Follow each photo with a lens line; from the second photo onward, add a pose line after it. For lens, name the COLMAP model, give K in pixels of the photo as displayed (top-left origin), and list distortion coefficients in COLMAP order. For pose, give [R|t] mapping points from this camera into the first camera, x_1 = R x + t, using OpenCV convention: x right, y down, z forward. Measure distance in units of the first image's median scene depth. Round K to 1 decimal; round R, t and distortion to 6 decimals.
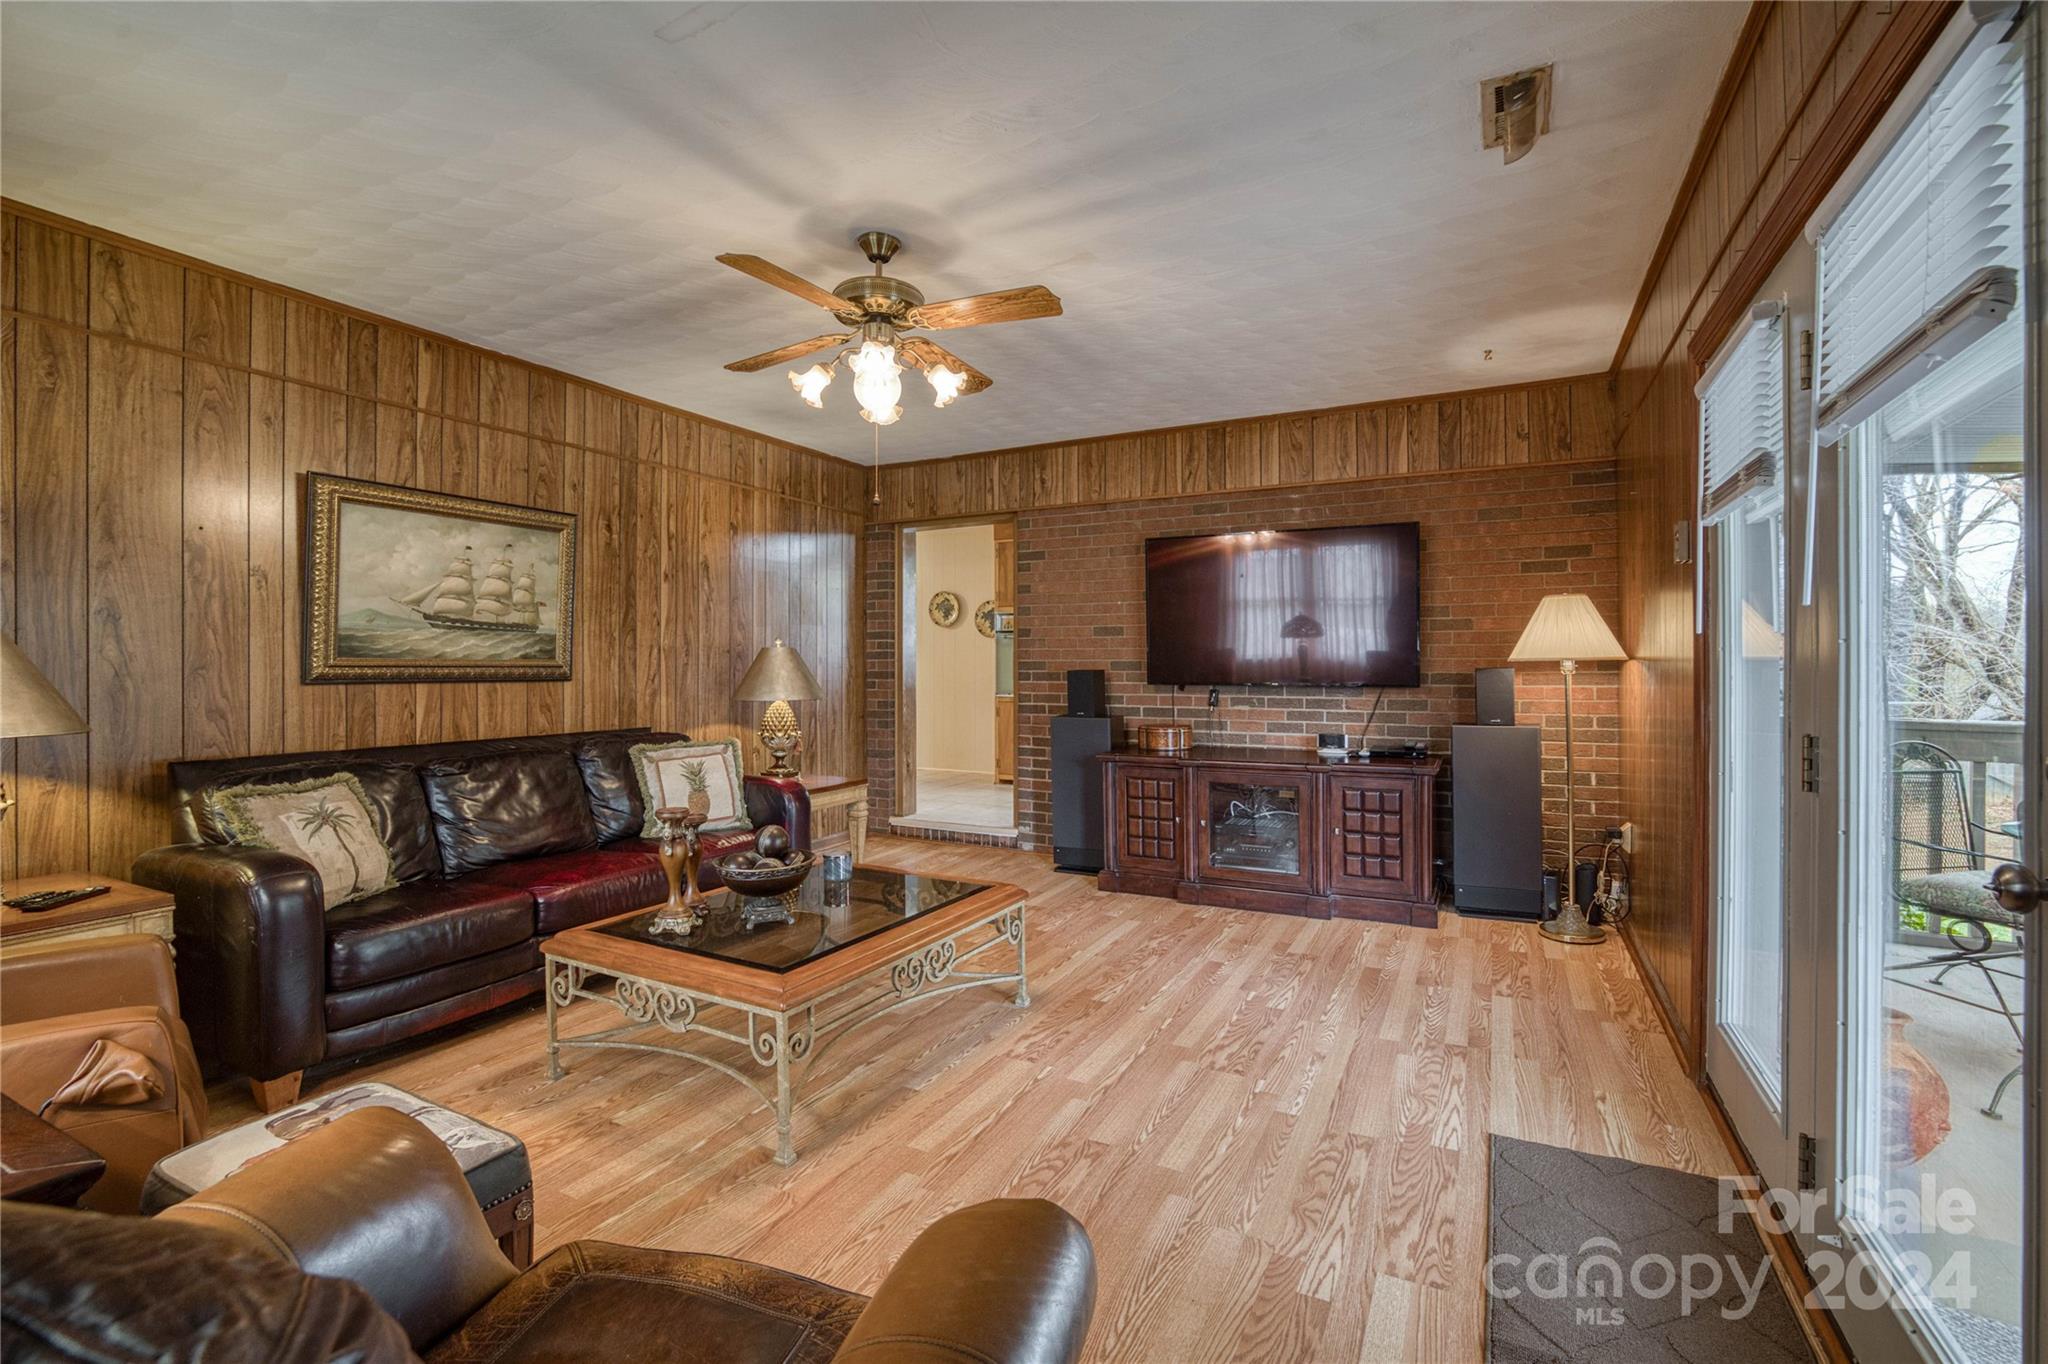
lens RADIAL K [[887.0, 0, 1026.0], [0, 887.0, 666.4], [0, 0, 1]] dist [-0.012612, 0.000353]
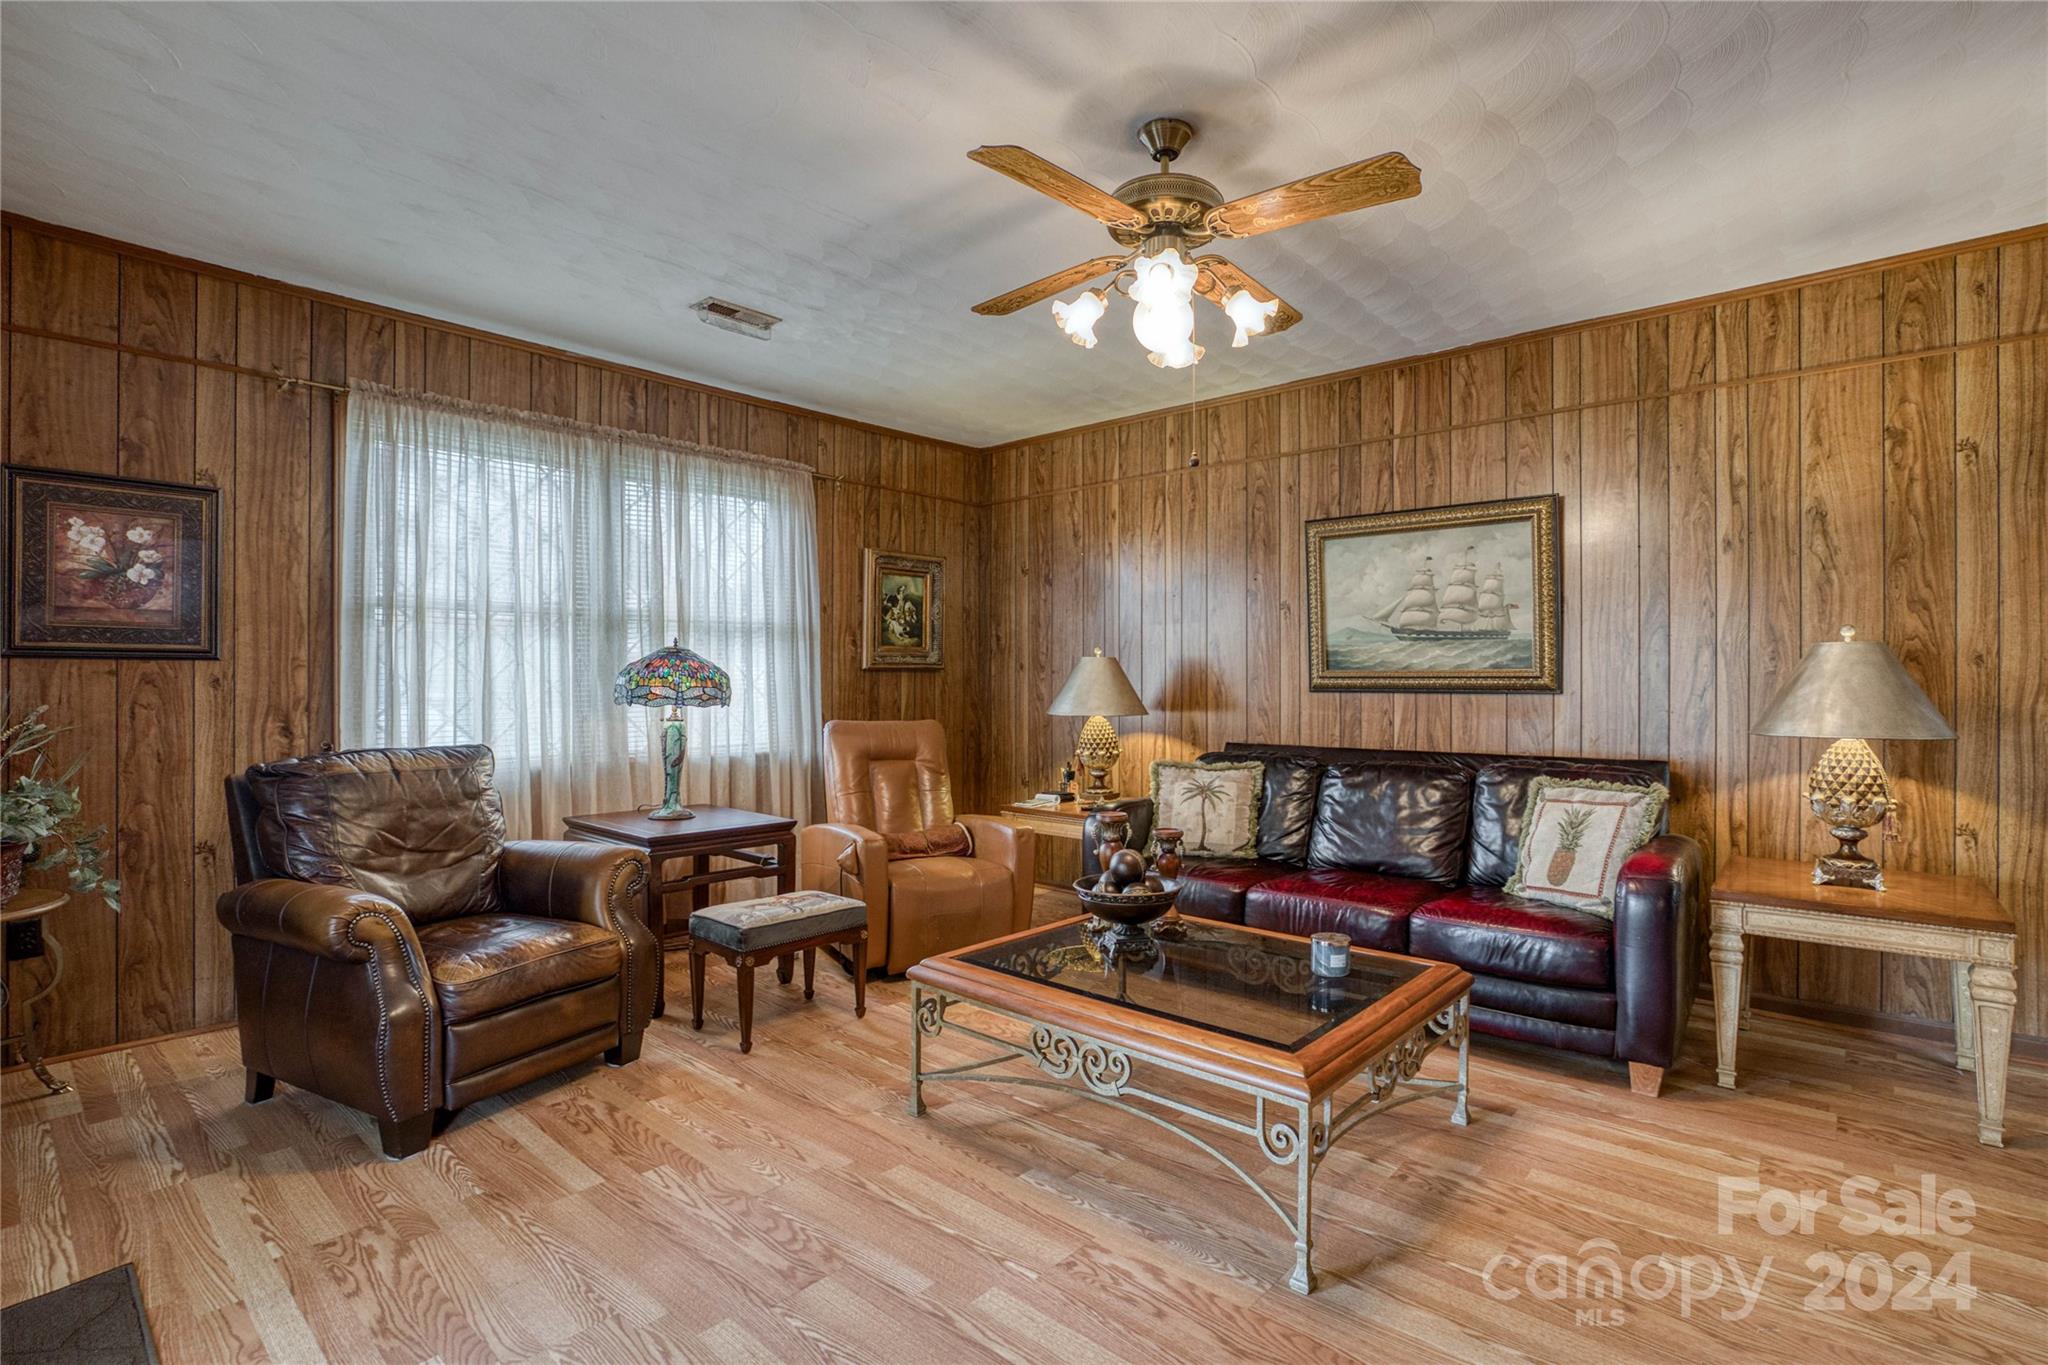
lens RADIAL K [[909.8, 0, 1022.7], [0, 909.8, 680.8], [0, 0, 1]] dist [-0.011748, 0.000252]
pose [[-0.192825, 0.005150, -0.981220, 0.474567], [0.002000, 0.999986, 0.004855, -0.001774], [0.981231, -0.001027, -0.192832, 0.760465]]
